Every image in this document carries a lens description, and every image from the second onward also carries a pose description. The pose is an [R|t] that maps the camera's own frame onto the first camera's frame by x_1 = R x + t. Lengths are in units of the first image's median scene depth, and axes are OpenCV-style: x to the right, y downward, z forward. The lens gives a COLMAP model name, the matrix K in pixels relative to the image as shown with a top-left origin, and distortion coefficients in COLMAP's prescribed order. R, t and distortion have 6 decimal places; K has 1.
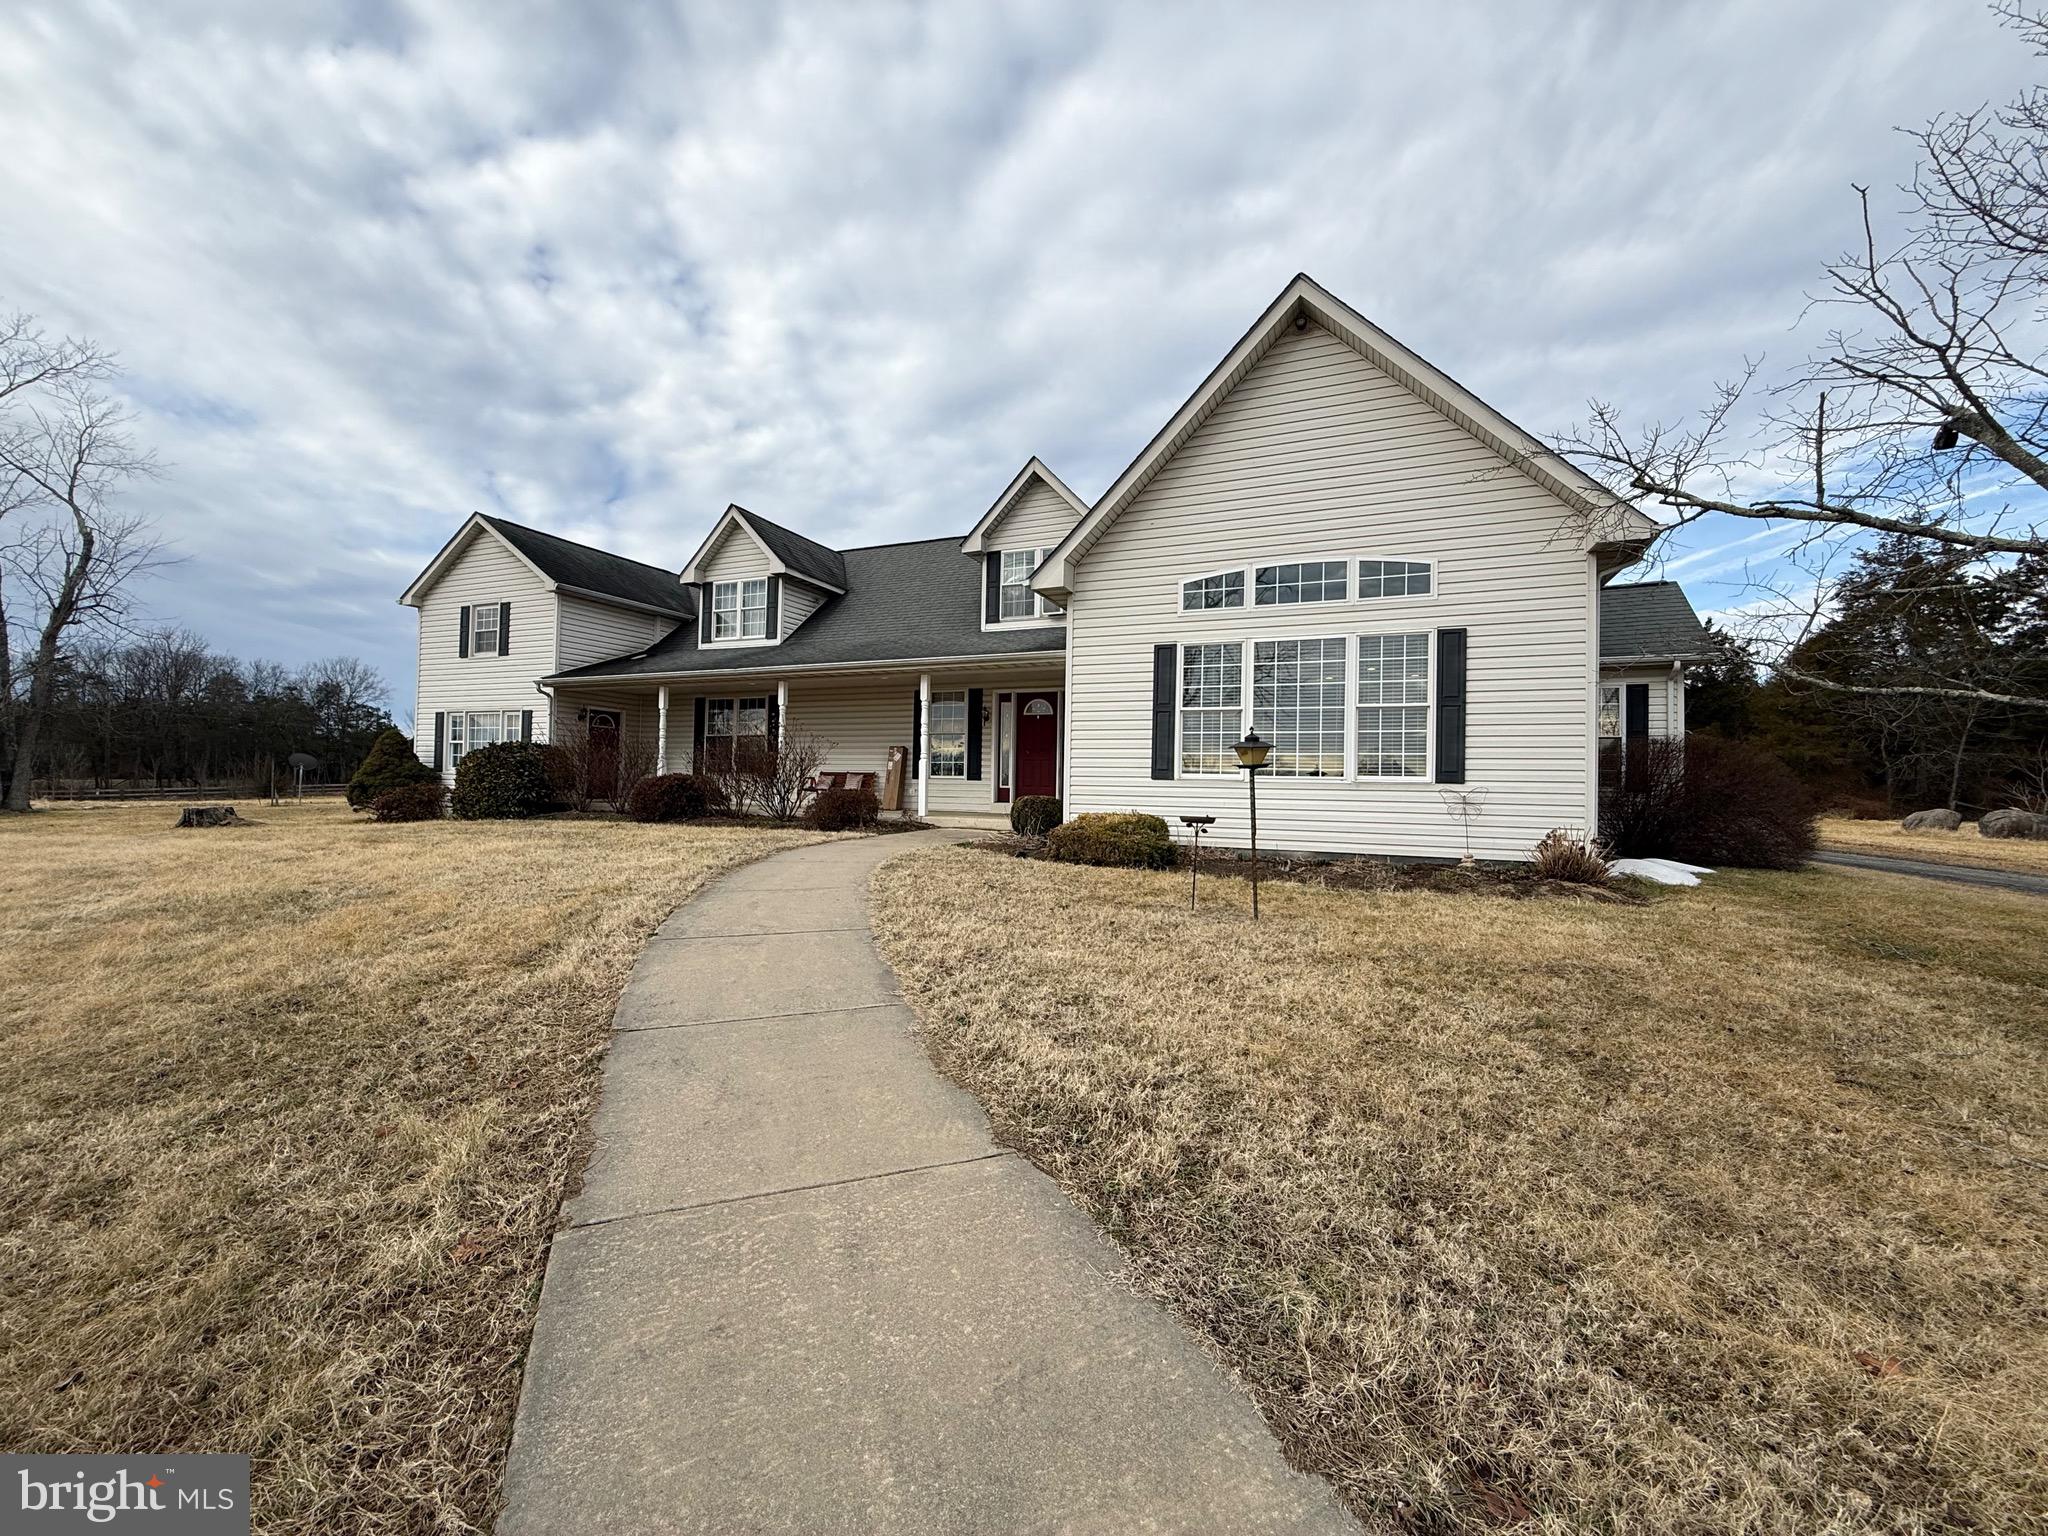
lens RADIAL K [[820.0, 0, 1022.8], [0, 820.0, 770.4], [0, 0, 1]] dist [-0.001343, -0.000165]
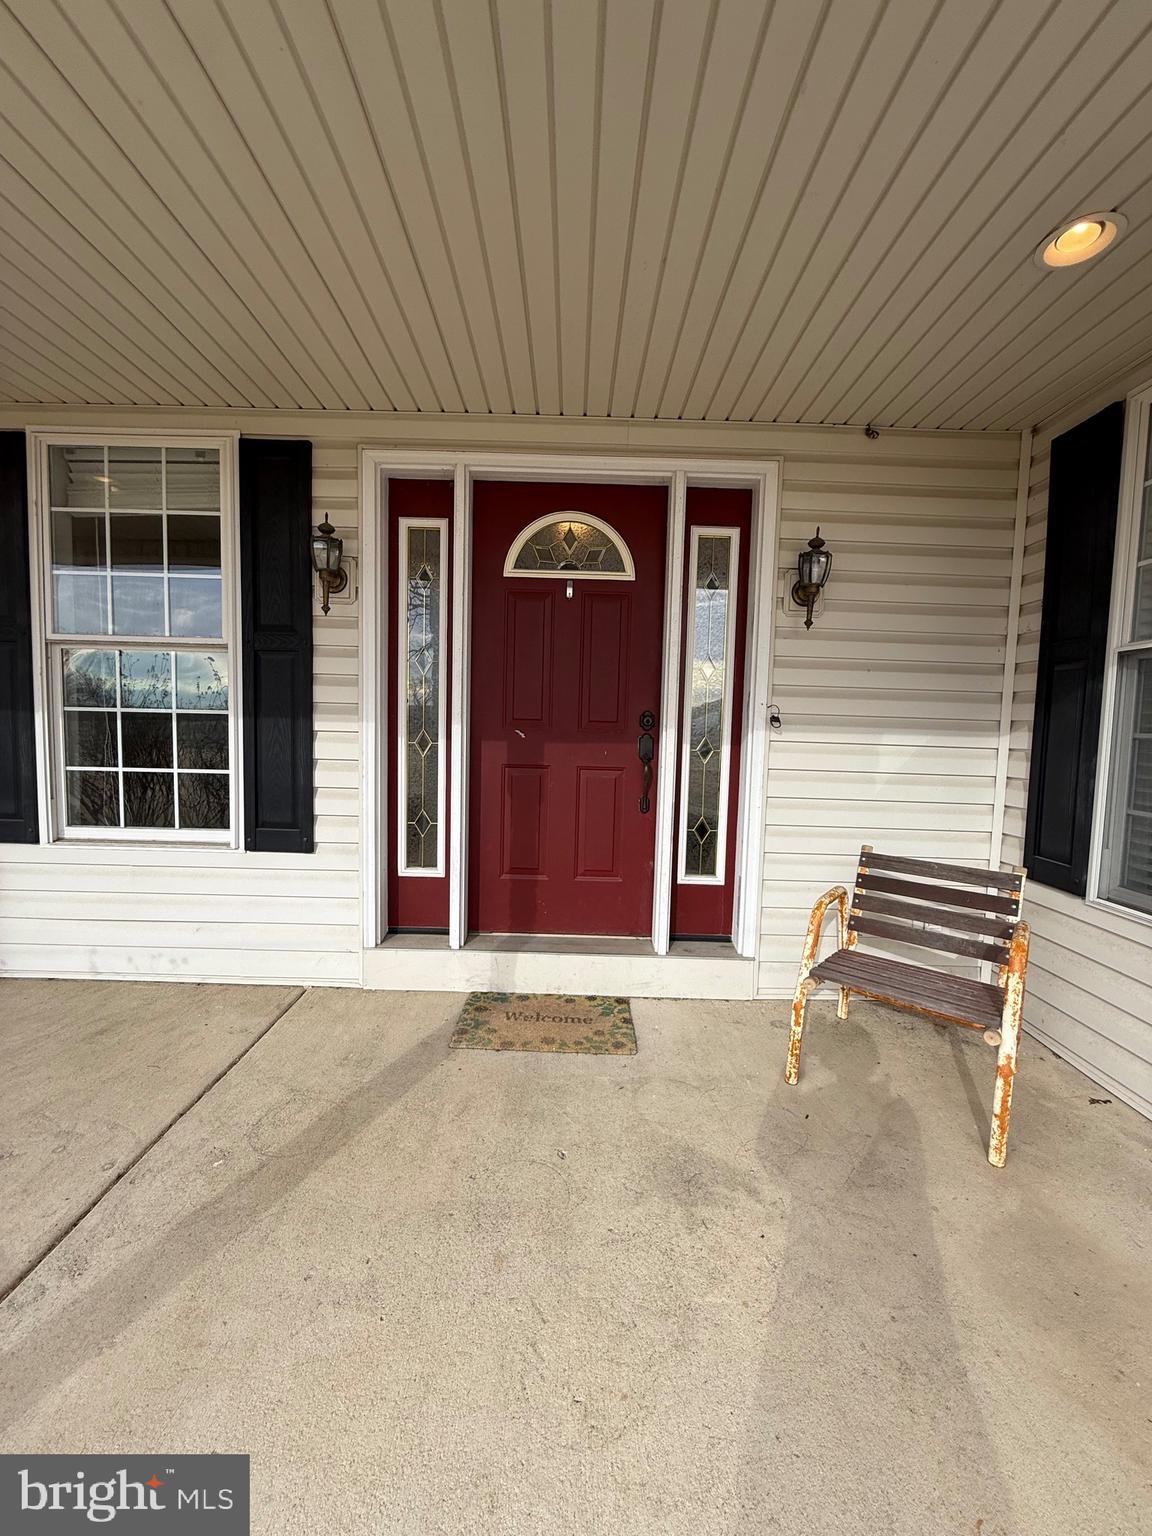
lens RADIAL K [[615.0, 0, 576.5], [0, 615.0, 762.4], [0, 0, 1]] dist [-0.001343, -0.000165]
pose [[0.915870, -0.021663, 0.400890, -0.050346], [-0.021275, 0.994521, 0.102346, -0.031497], [-0.400910, -0.102264, 0.910392, 0.788961]]
